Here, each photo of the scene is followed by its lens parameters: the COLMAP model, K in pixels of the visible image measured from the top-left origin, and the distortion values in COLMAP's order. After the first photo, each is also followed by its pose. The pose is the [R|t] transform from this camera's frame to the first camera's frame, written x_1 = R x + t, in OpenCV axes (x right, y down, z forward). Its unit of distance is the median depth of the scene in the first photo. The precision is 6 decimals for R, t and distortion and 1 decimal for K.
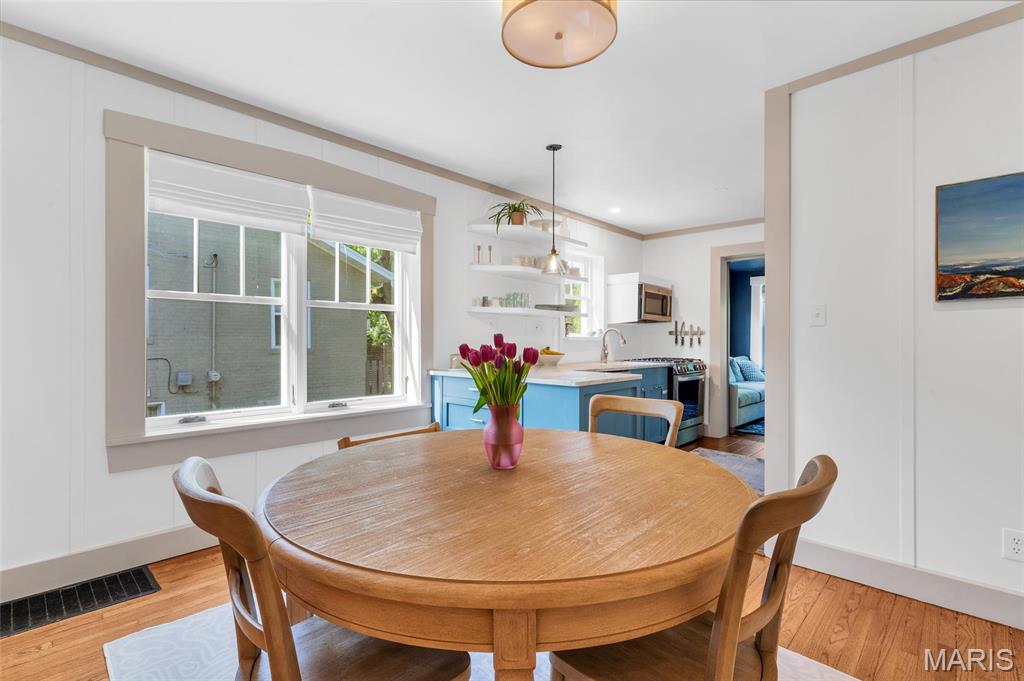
lens RADIAL K [[469.8, 0, 510.0], [0, 469.8, 342.8], [0, 0, 1]] dist [-0.011046, -0.000585]
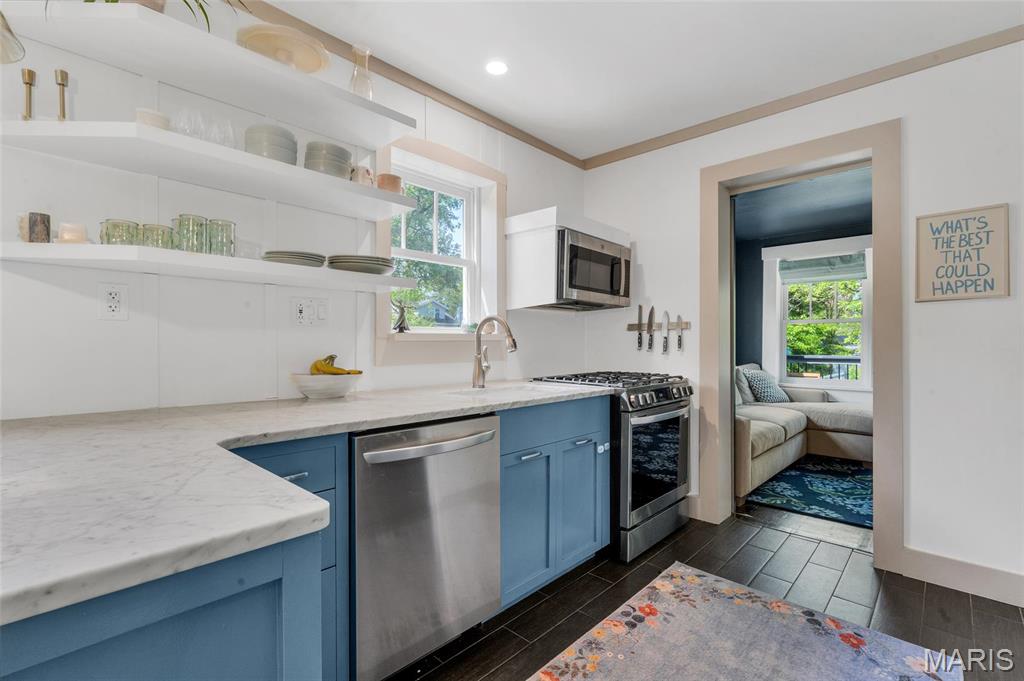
lens RADIAL K [[469.8, 0, 511.5], [0, 469.8, 342.5], [0, 0, 1]] dist [-0.011046, -0.000585]
pose [[0.999984, -0.003337, 0.004487, 0.211312], [0.003361, 0.999980, -0.005353, -0.000516], [-0.004469, 0.005368, 0.999976, 0.470019]]
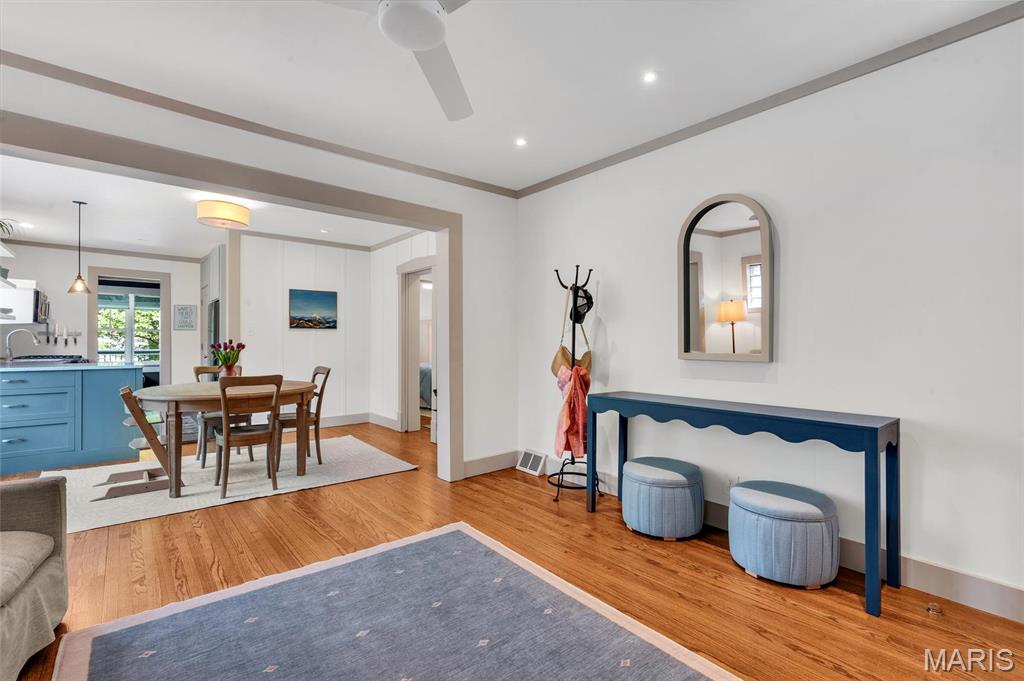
lens RADIAL K [[469.8, 0, 510.3], [0, 469.8, 341.9], [0, 0, 1]] dist [-0.011046, -0.000585]
pose [[0.117304, 0.002872, 0.993092, -0.675254], [-0.000472, 0.999996, -0.002836, 0.001806], [-0.993096, -0.000136, 0.117305, -0.265568]]
